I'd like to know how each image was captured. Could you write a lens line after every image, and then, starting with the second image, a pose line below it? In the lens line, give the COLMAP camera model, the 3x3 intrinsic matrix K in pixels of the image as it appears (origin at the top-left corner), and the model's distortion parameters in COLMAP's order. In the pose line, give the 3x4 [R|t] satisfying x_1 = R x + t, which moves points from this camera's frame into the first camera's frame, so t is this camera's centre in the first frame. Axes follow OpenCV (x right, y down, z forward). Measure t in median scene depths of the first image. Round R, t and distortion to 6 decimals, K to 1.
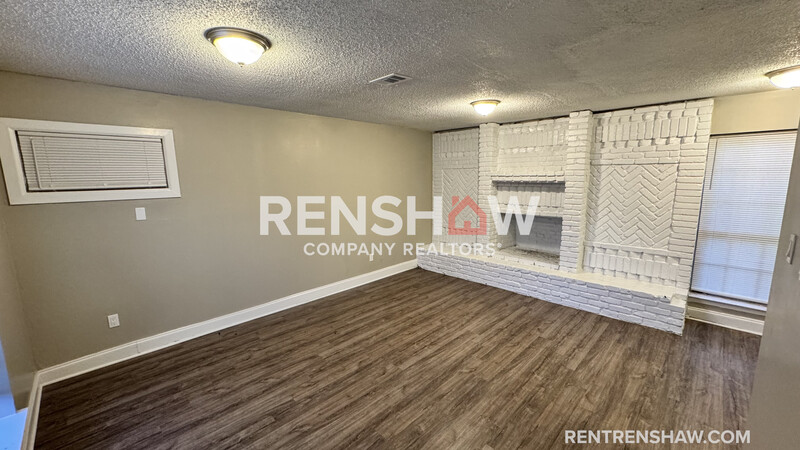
lens RADIAL K [[318.7, 0, 400.8], [0, 318.7, 225.6], [0, 0, 1]] dist [0.000152, -0.000369]
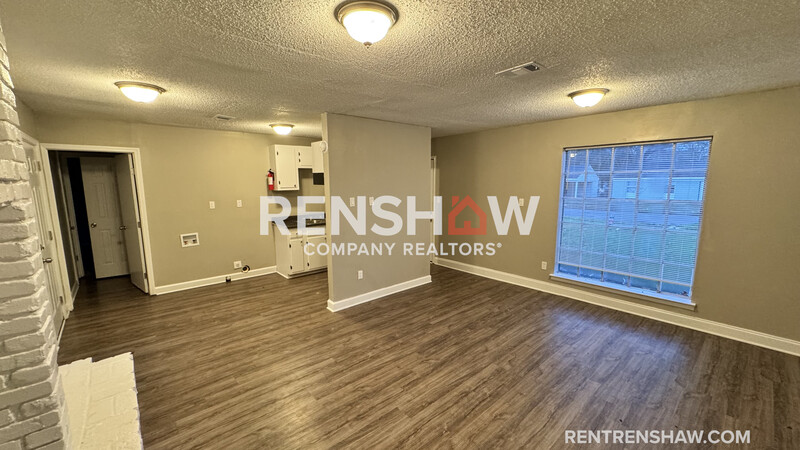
lens RADIAL K [[318.7, 0, 399.2], [0, 318.7, 228.7], [0, 0, 1]] dist [0.000152, -0.000369]
pose [[-0.997193, 0.005514, 0.074669, 0.196441], [0.027704, 0.953677, 0.299554, -0.242206], [-0.069558, 0.300781, -0.951153, 1.597600]]
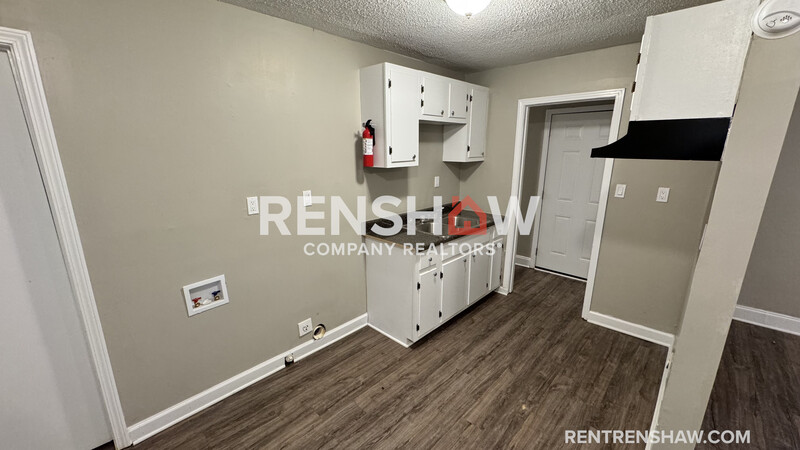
lens RADIAL K [[318.7, 0, 400.3], [0, 318.7, 228.0], [0, 0, 1]] dist [0.000152, -0.000369]
pose [[-0.999714, 0.016270, -0.017503, 0.932519], [0.008105, 0.919876, 0.392125, -0.120063], [0.022480, 0.391871, -0.919745, 0.769290]]
